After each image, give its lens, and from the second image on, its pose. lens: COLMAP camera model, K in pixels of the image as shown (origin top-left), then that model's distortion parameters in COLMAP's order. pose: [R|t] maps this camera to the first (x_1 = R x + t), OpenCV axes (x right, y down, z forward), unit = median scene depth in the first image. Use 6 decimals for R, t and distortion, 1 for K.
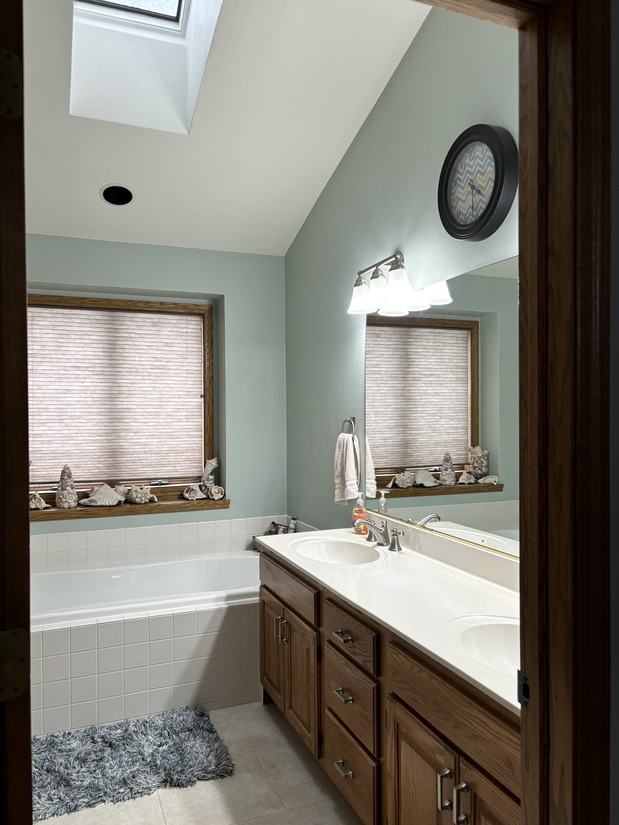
lens RADIAL K [[620.9, 0, 308.9], [0, 620.9, 411.9], [0, 0, 1]] dist [0.020090, -0.001288]
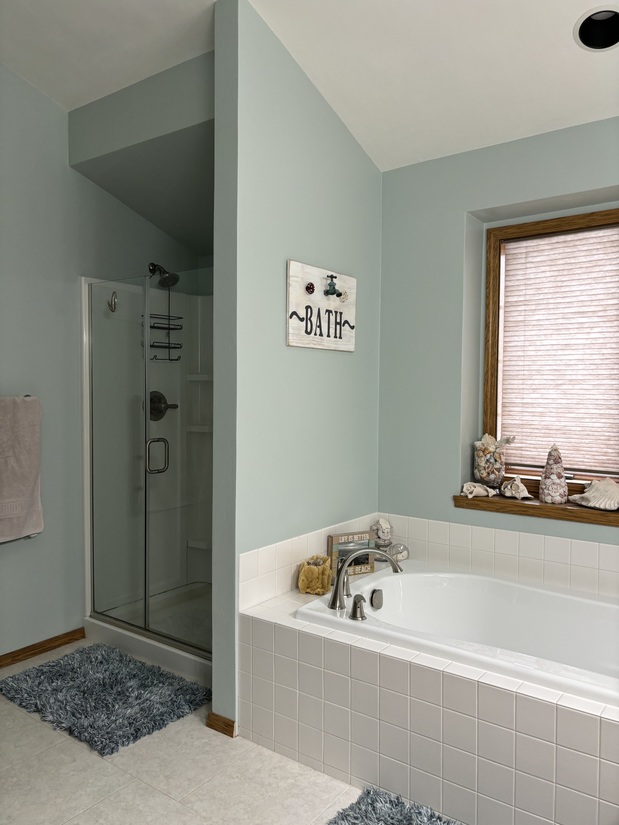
lens RADIAL K [[620.9, 0, 308.4], [0, 620.9, 418.6], [0, 0, 1]] dist [0.020090, -0.001288]
pose [[0.529976, 0.047022, -0.846708, 0.081875], [-0.006064, 0.998646, 0.051665, 0.015919], [0.847991, -0.022247, 0.529544, 0.346512]]
